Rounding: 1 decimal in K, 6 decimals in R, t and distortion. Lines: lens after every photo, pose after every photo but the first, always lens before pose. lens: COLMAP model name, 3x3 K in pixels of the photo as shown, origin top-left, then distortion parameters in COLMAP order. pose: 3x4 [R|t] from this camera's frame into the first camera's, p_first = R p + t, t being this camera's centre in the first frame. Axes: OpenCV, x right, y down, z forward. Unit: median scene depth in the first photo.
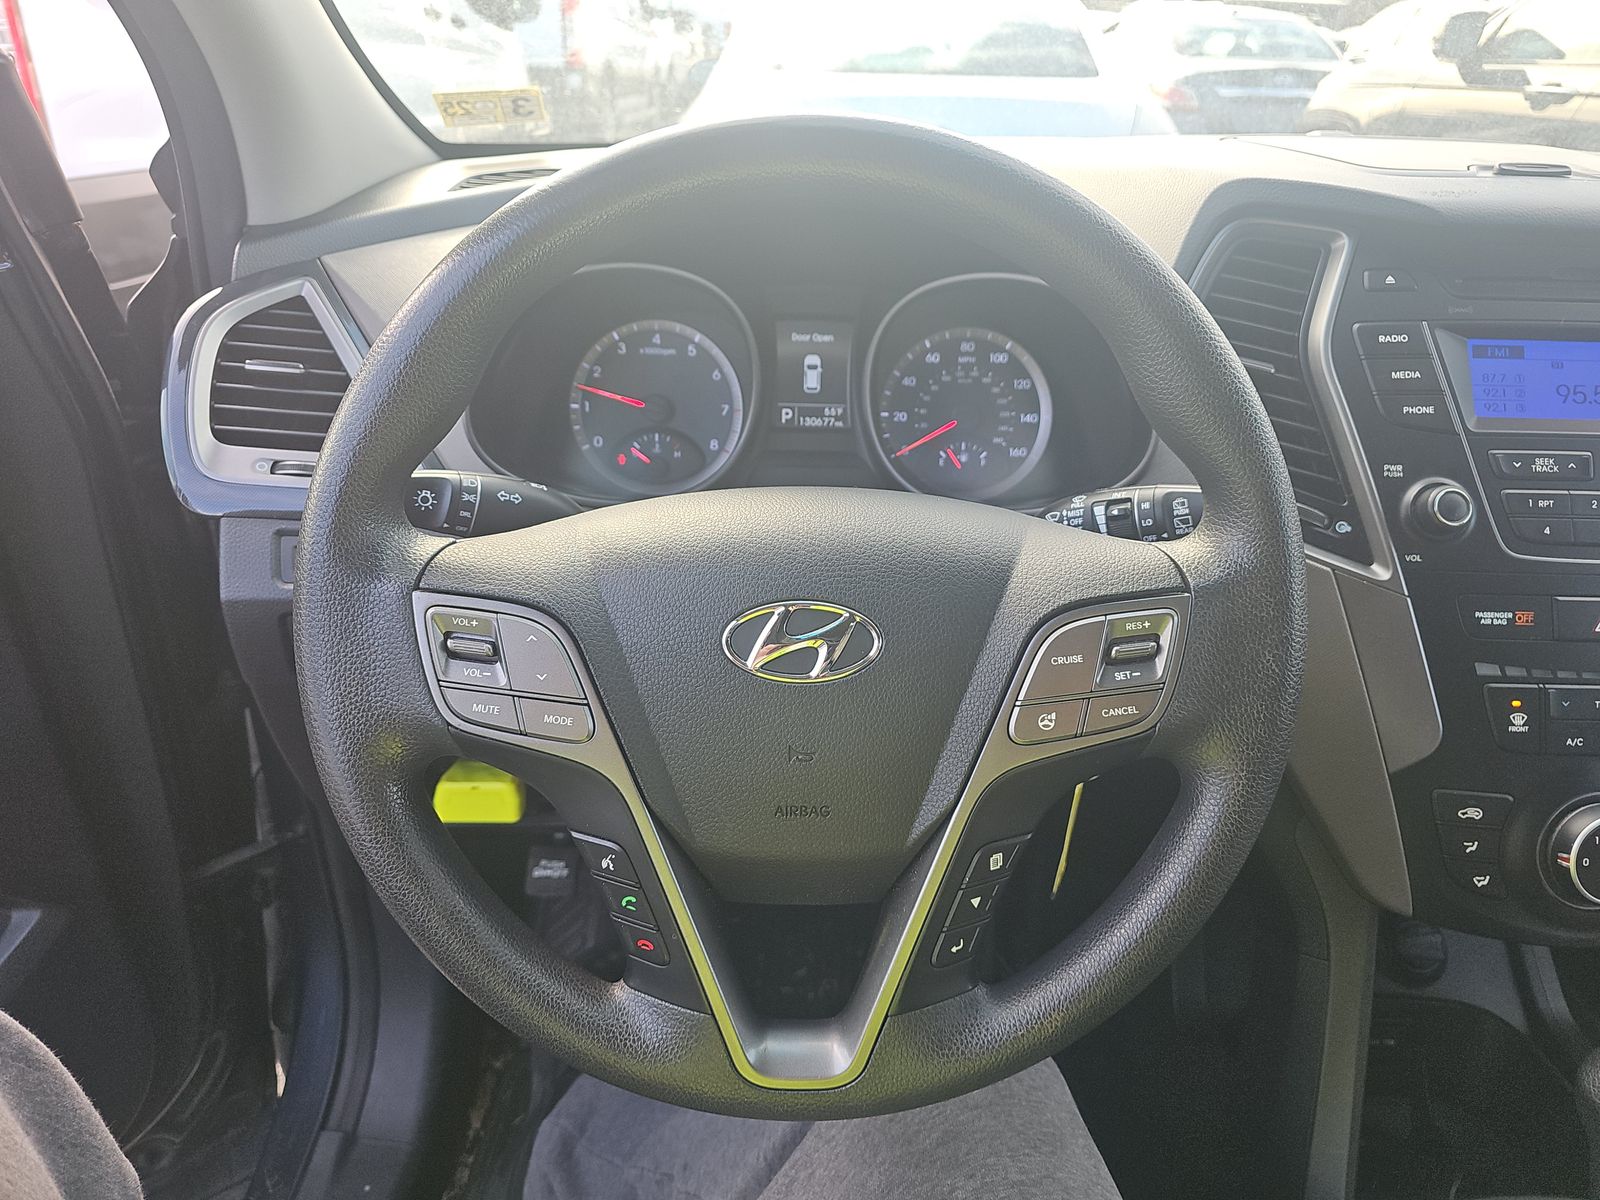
lens RADIAL K [[1070.2, 0, 803.8], [0, 1070.2, 596.9], [0, 0, 1]] dist [0.022528, -0.022066]
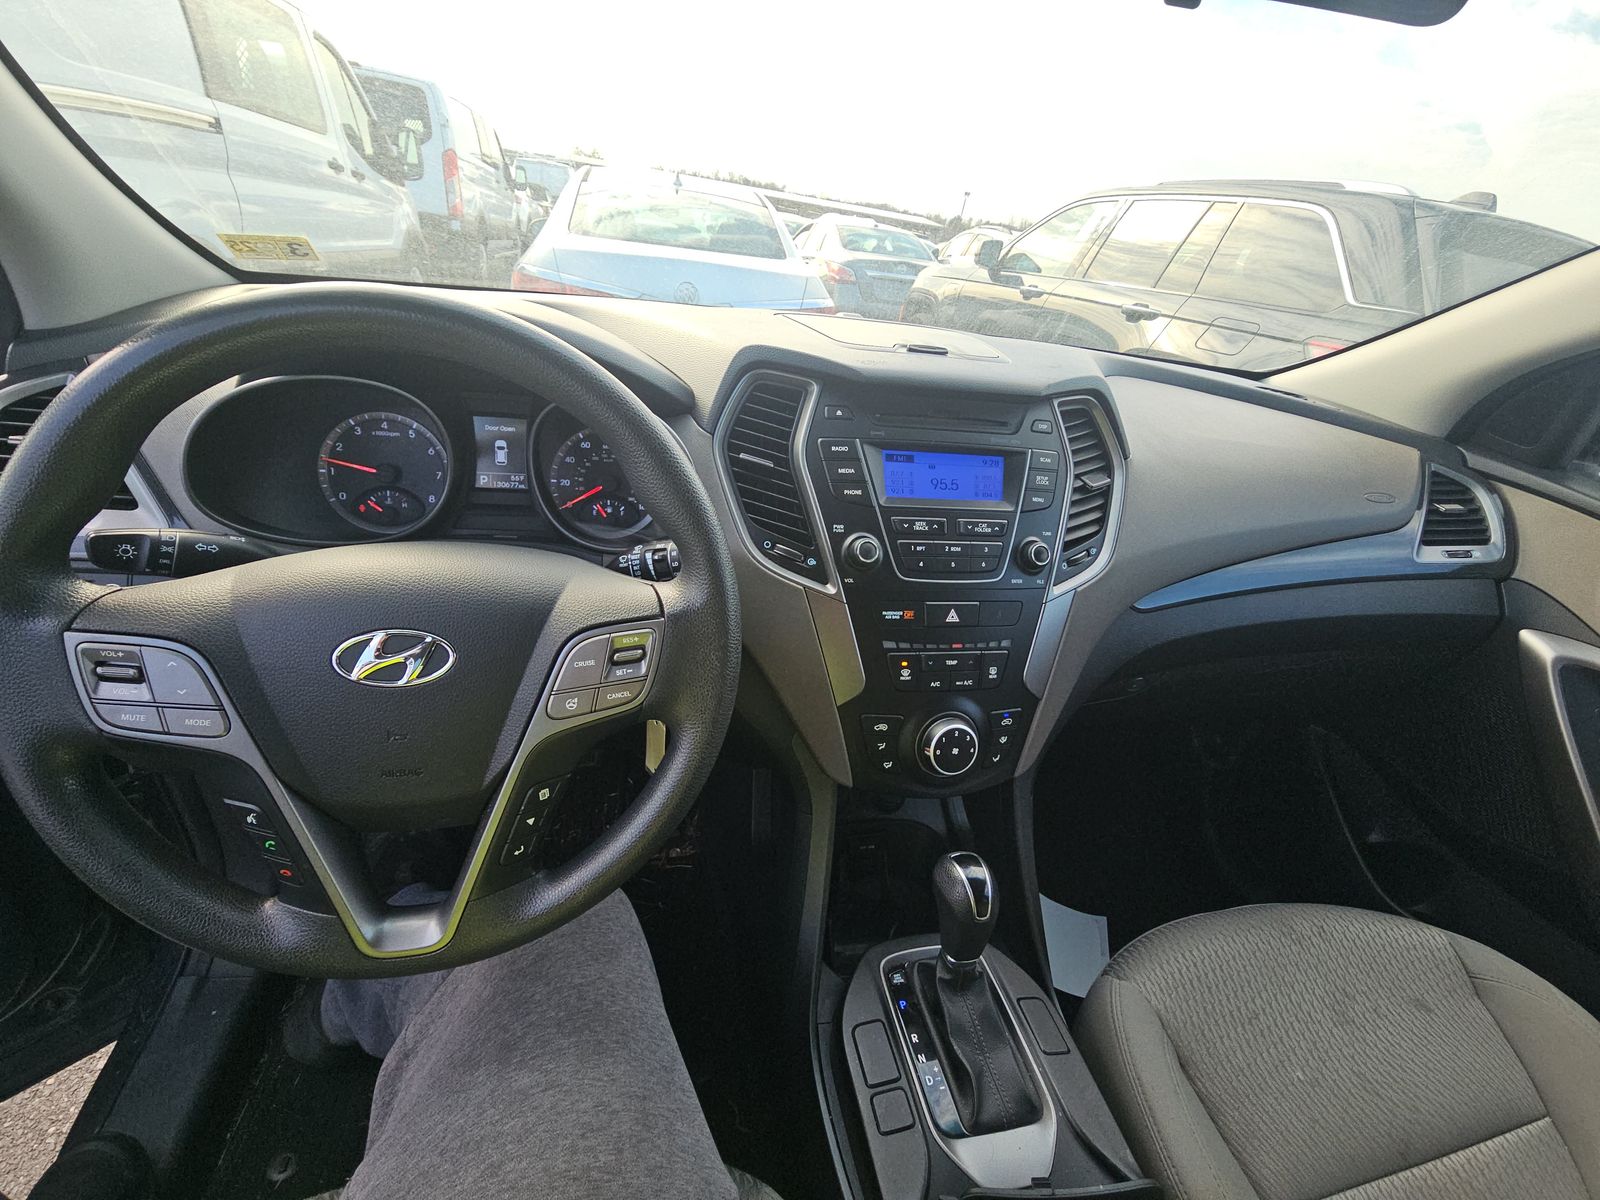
lens RADIAL K [[645.4, 0, 798.1], [0, 645.4, 597.5], [0, 0, 1]] dist [0.001603, -0.002196]
pose [[0.975576, -0.019204, 0.218820, 0.212100], [0.007967, 0.998609, 0.052119, -0.050258], [-0.219517, -0.049102, 0.974372, 0.021072]]
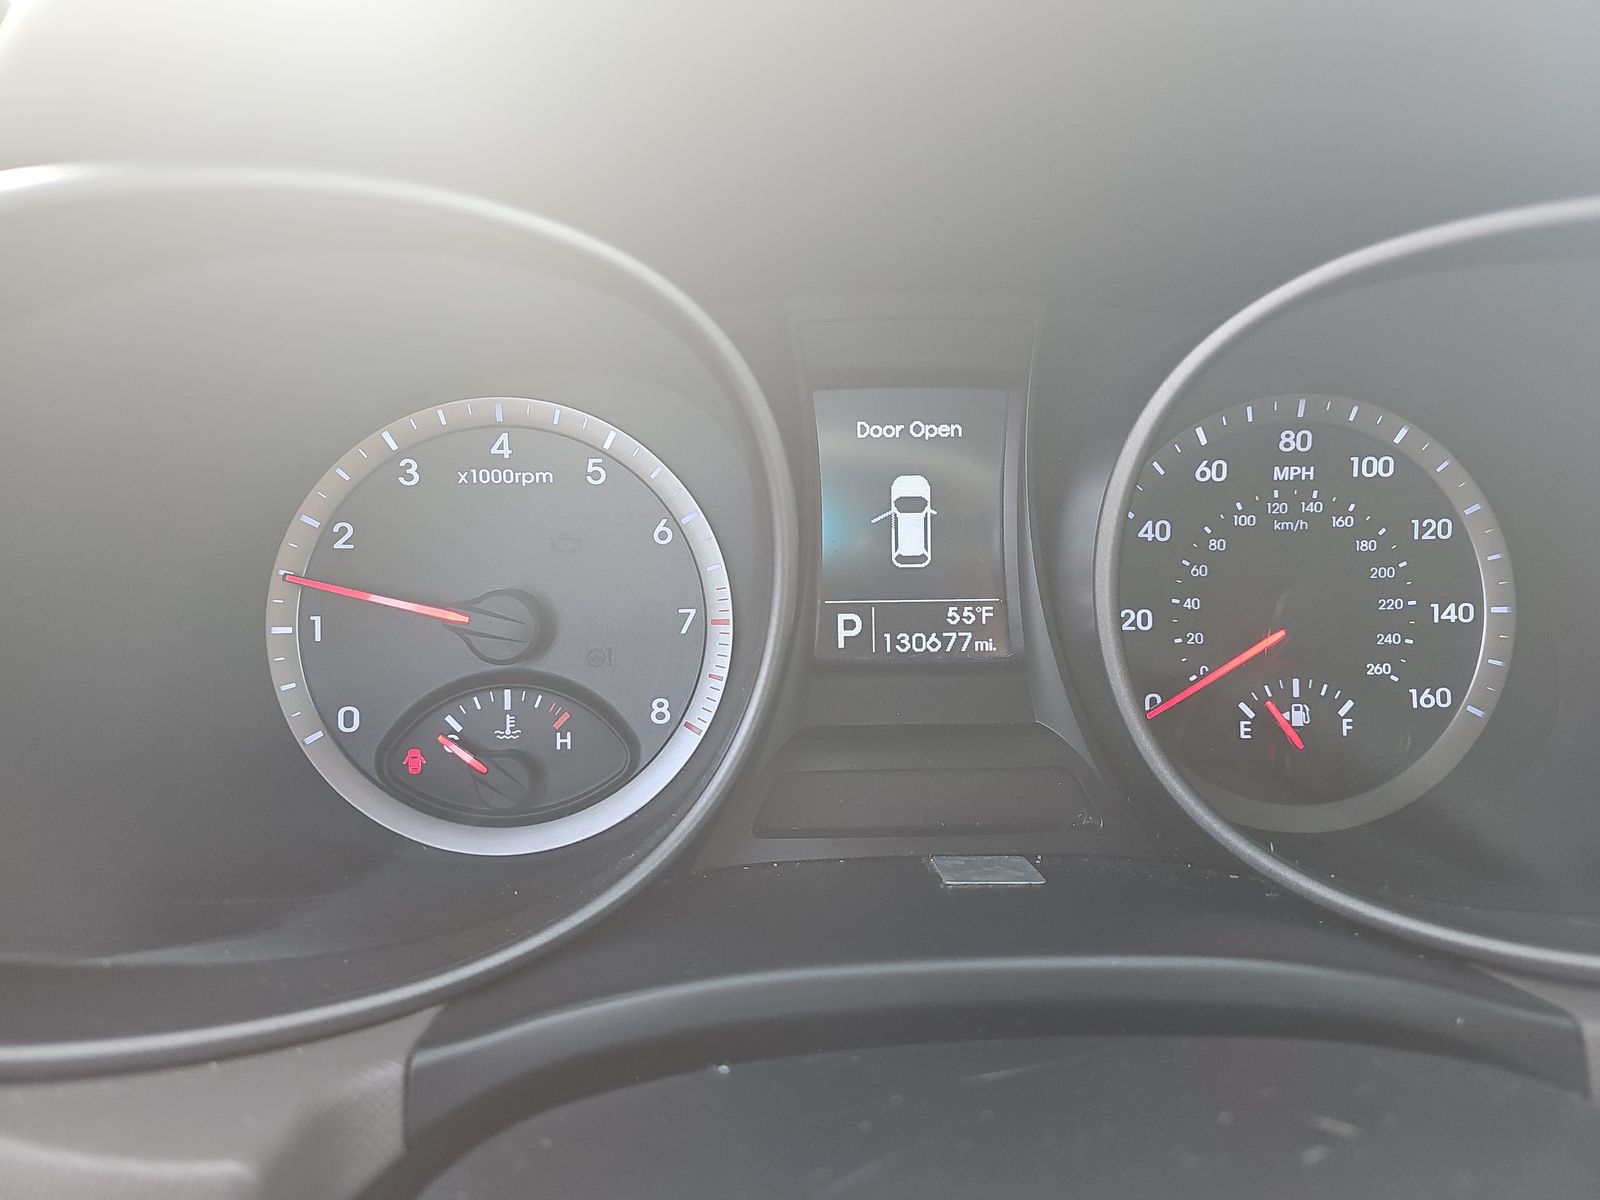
lens RADIAL K [[1070.2, 0, 806.5], [0, 1070.2, 602.0], [0, 0, 1]] dist [0.022528, -0.022066]
pose [[0.996736, -0.039842, 0.070209, -0.058357], [0.046673, 0.994040, -0.098515, -0.143174], [-0.065865, 0.101471, 0.992656, 0.622370]]
